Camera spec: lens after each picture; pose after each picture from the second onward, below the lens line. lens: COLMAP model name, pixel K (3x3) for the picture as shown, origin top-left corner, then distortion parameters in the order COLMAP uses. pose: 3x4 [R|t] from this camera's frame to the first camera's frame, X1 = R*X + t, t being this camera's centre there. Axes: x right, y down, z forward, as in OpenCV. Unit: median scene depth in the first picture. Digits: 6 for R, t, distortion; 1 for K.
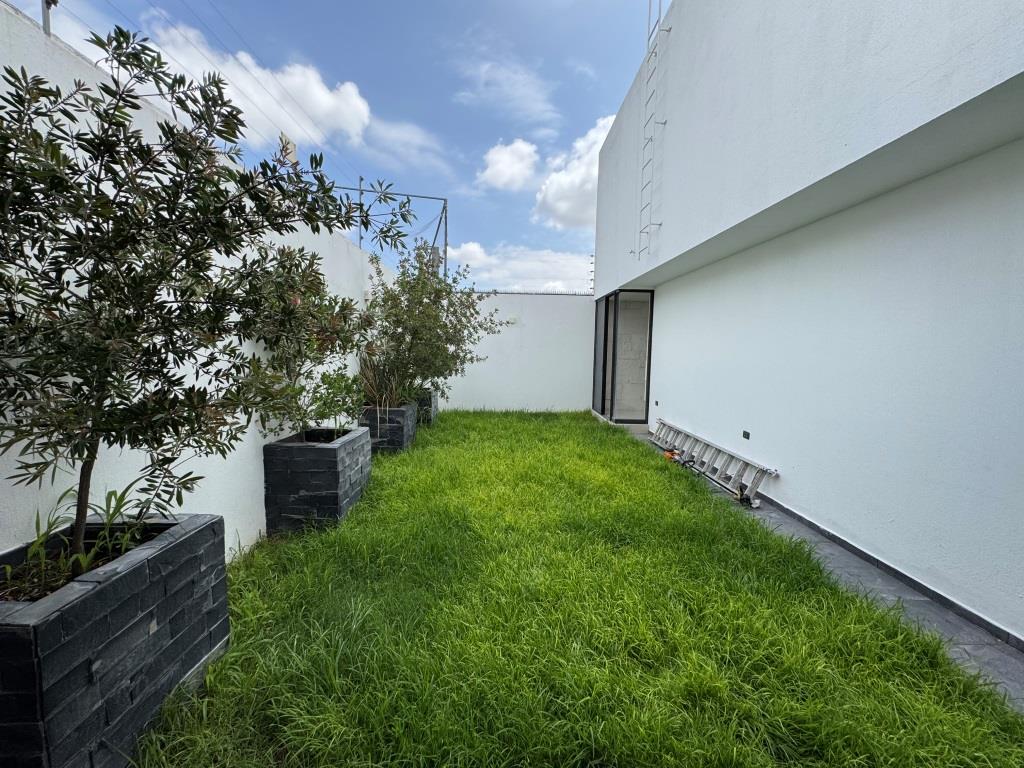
lens RADIAL K [[409.3, 0, 511.5], [0, 409.3, 391.8], [0, 0, 1]] dist [-0.000333, 0.000109]
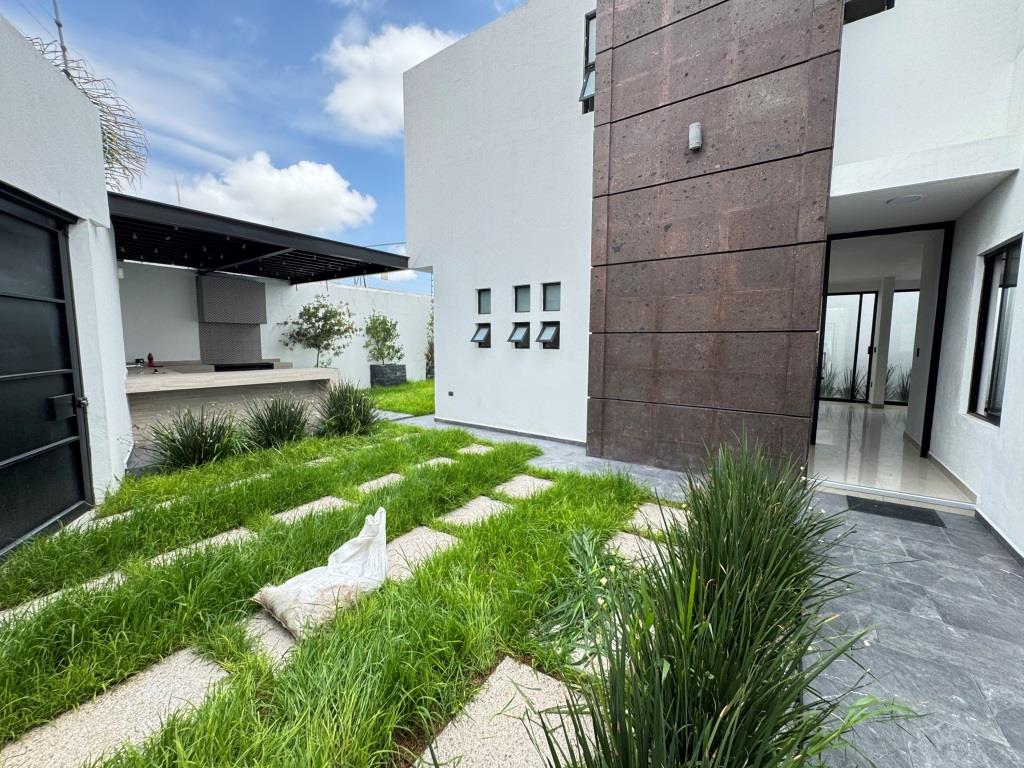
lens RADIAL K [[409.3, 0, 507.7], [0, 409.3, 385.2], [0, 0, 1]] dist [-0.000333, 0.000109]
pose [[0.799305, 0.043628, -0.599340, 2.127740], [-0.046407, 0.998864, 0.010820, 0.183607], [0.599131, 0.019165, 0.800422, -0.965759]]
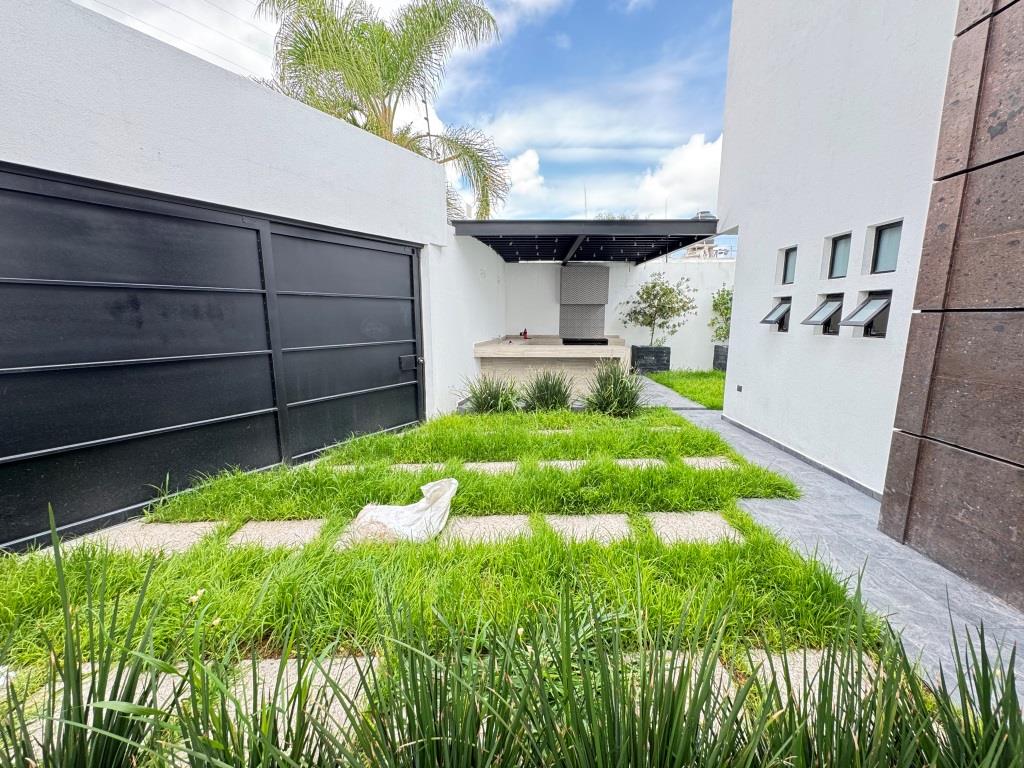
lens RADIAL K [[409.3, 0, 520.4], [0, 409.3, 386.6], [0, 0, 1]] dist [-0.000333, 0.000109]
pose [[-0.042636, 0.148696, -0.987963, 2.297876], [-0.103048, 0.982934, 0.152386, 0.100820], [0.993762, 0.108305, -0.026585, -0.346431]]
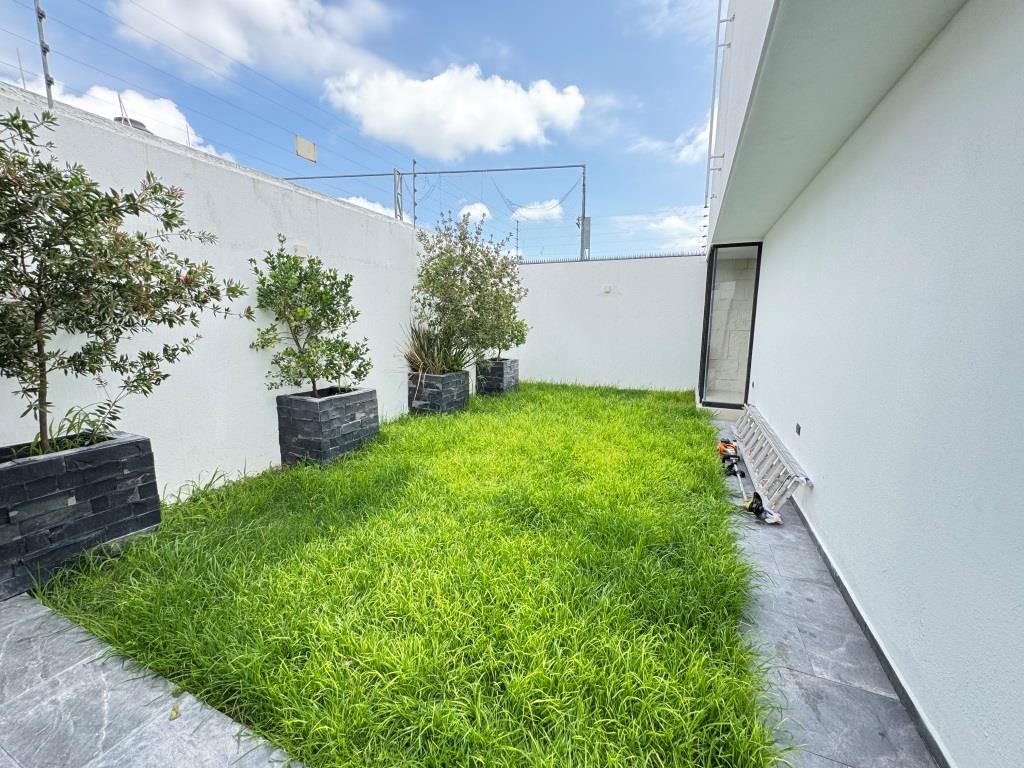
lens RADIAL K [[409.3, 0, 511.4], [0, 409.3, 389.7], [0, 0, 1]] dist [-0.000333, 0.000109]
pose [[0.908679, 0.057373, -0.413535, 0.490735], [-0.034100, 0.997402, 0.063449, 0.005094], [0.416101, -0.043554, 0.908275, 0.131710]]
